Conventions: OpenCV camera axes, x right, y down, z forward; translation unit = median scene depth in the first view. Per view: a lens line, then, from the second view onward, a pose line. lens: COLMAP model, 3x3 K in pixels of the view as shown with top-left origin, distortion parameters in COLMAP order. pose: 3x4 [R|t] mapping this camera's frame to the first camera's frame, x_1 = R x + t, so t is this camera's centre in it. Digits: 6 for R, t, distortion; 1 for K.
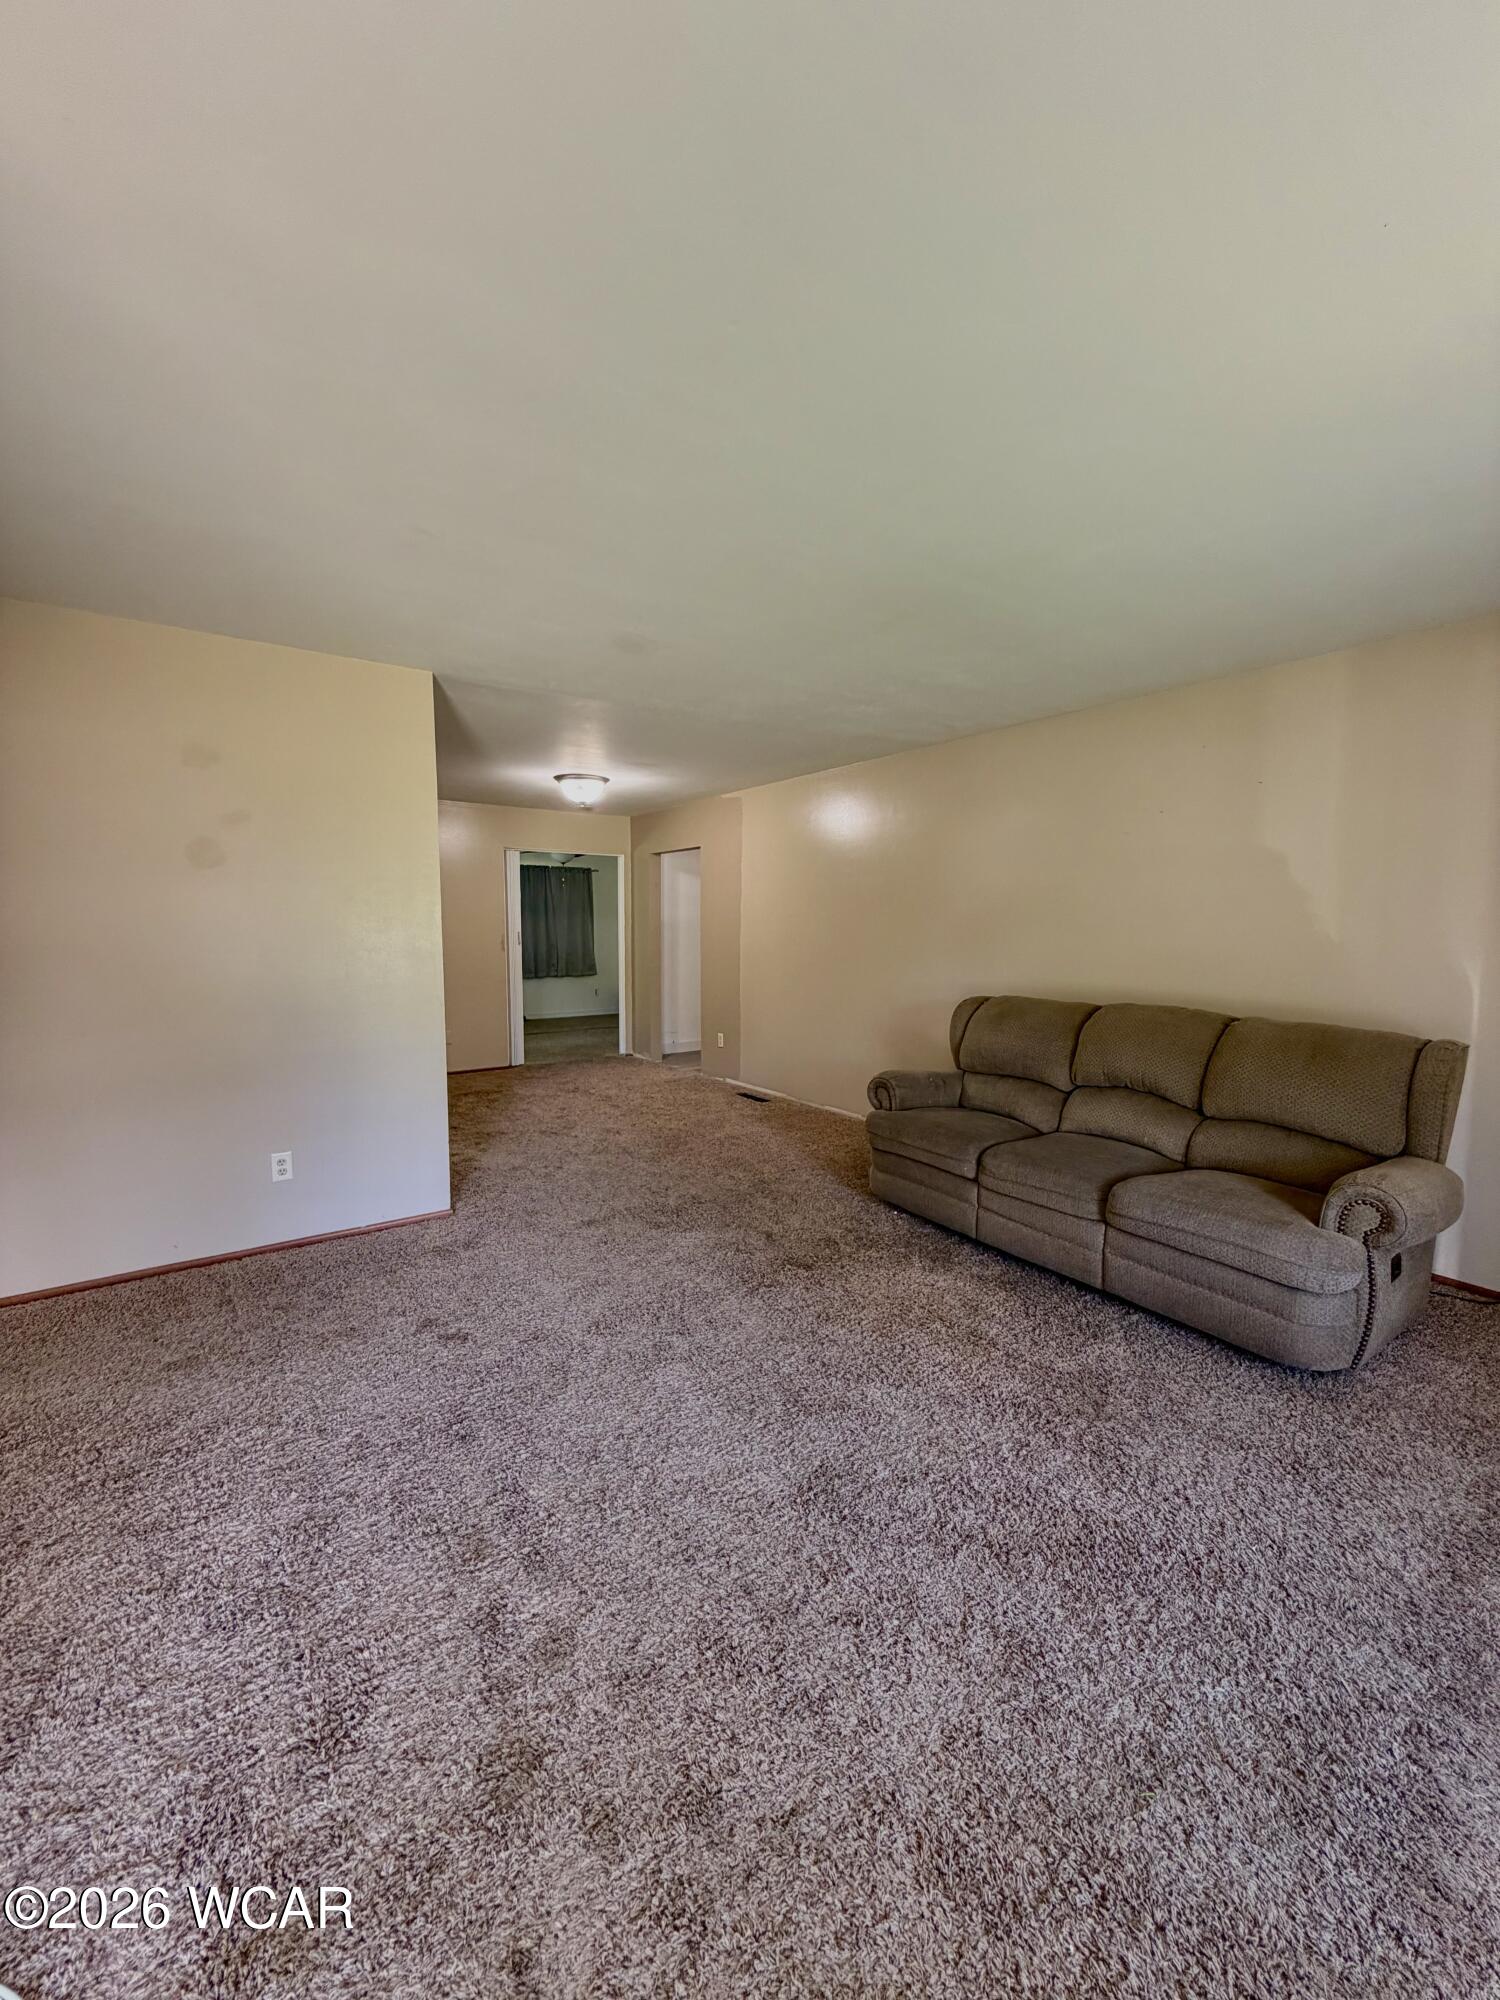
lens RADIAL K [[798.6, 0, 748.3], [0, 798.6, 996.6], [0, 0, 1]] dist [-0.000519, 0.000160]
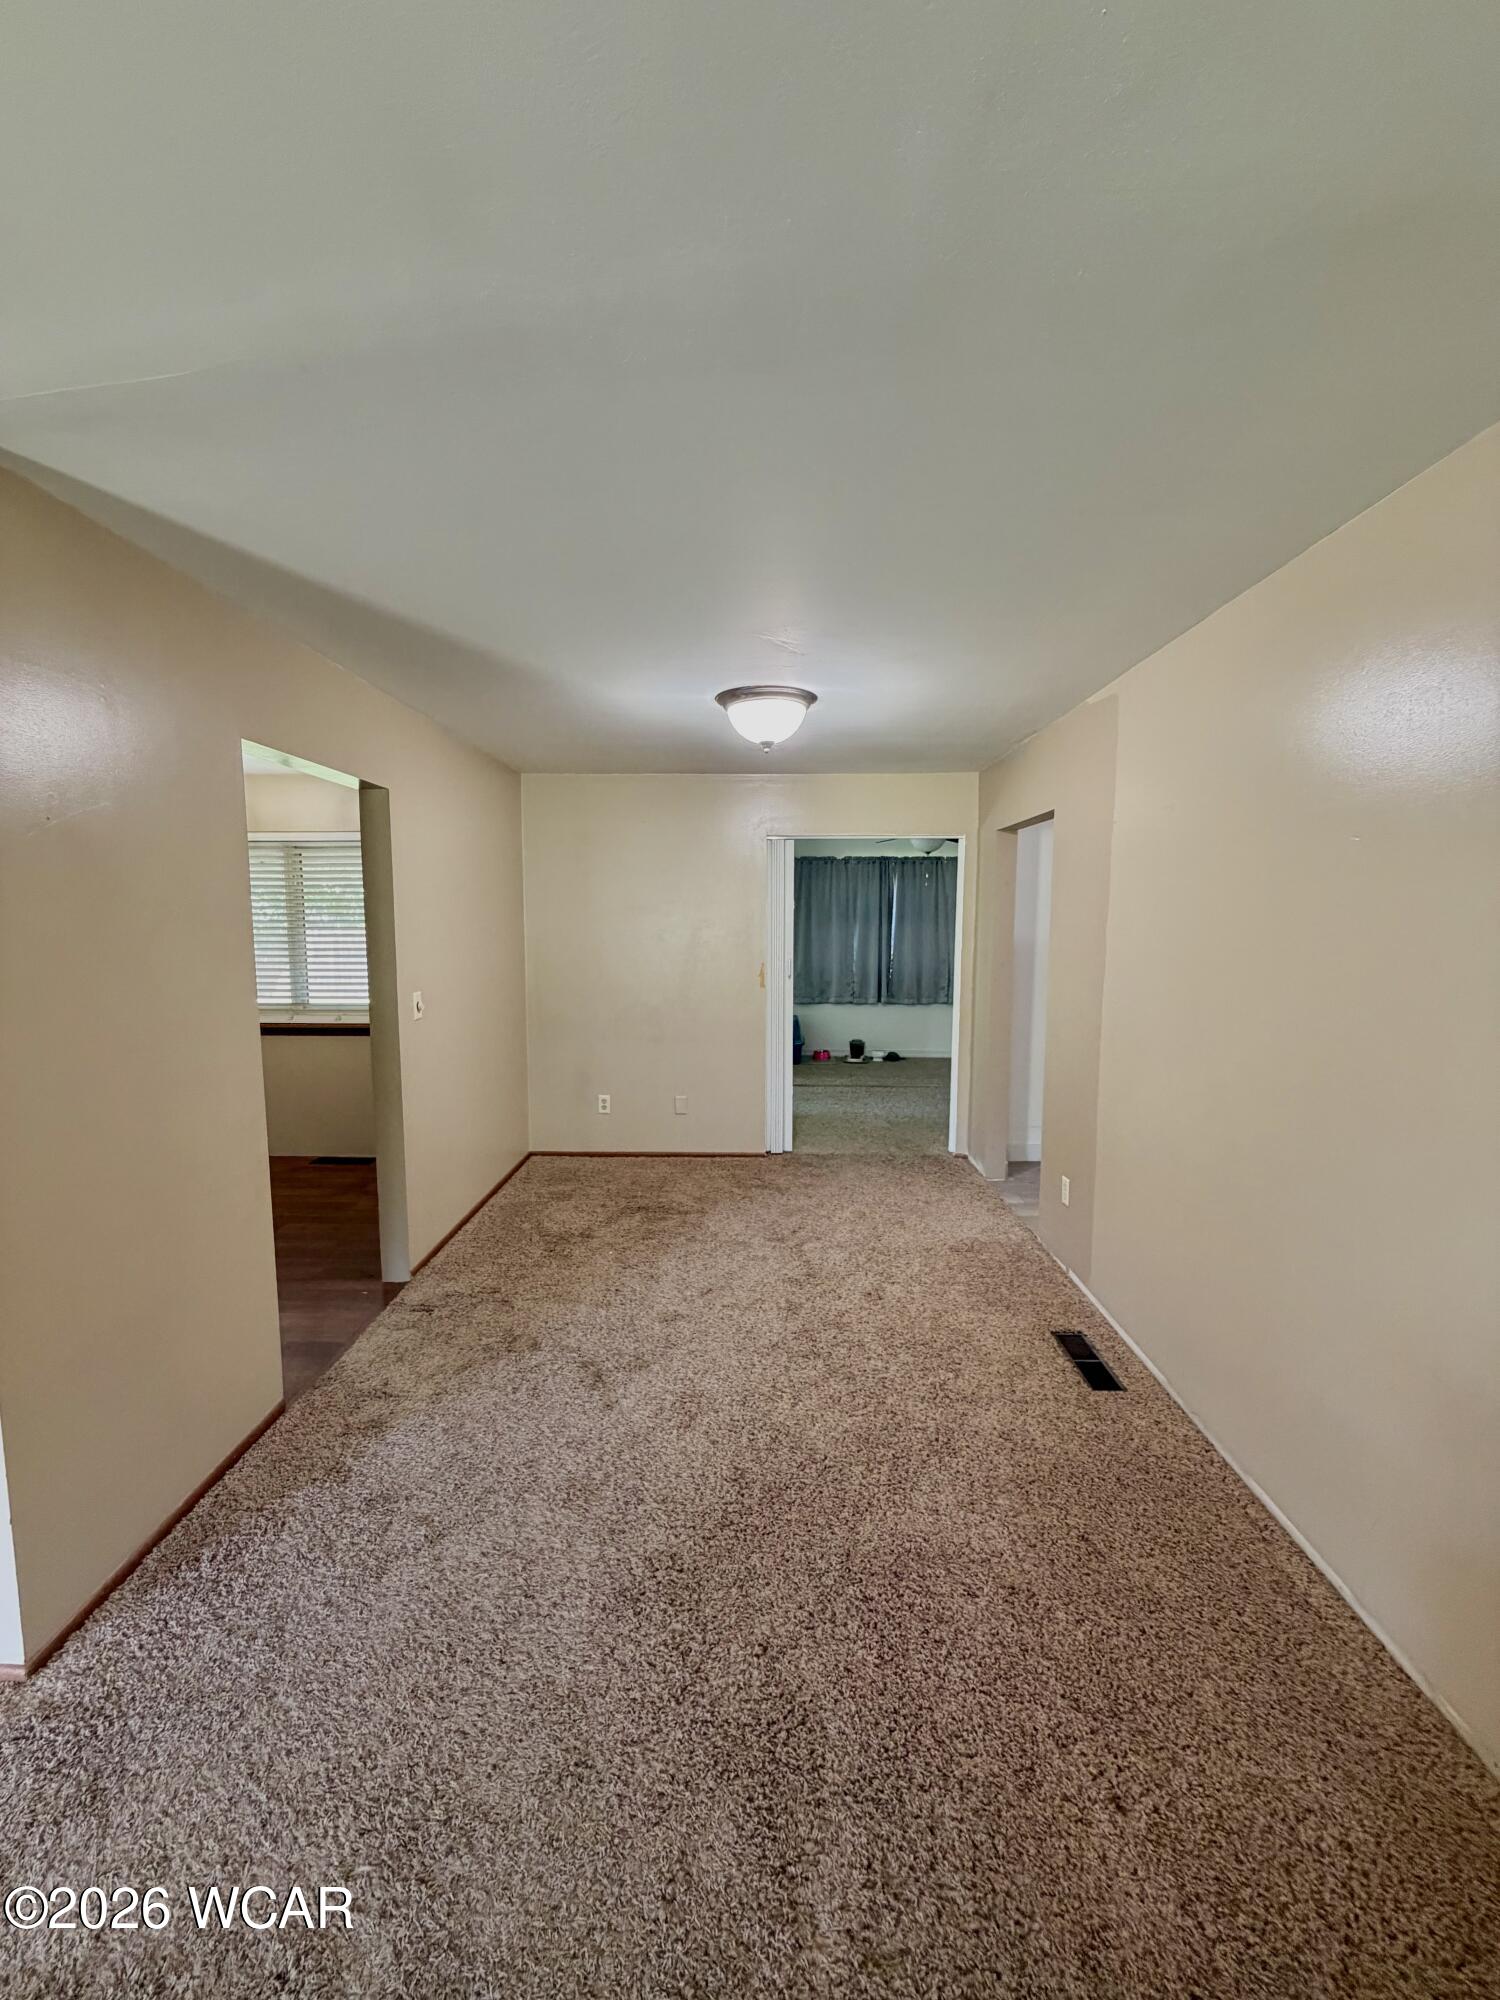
lens RADIAL K [[798.6, 0, 748.3], [0, 798.6, 996.6], [0, 0, 1]] dist [-0.000519, 0.000160]
pose [[0.806978, 0.071175, -0.586278, 0.109132], [-0.063020, 0.997421, 0.034344, -0.086839], [0.587210, 0.009232, 0.809382, 0.559486]]
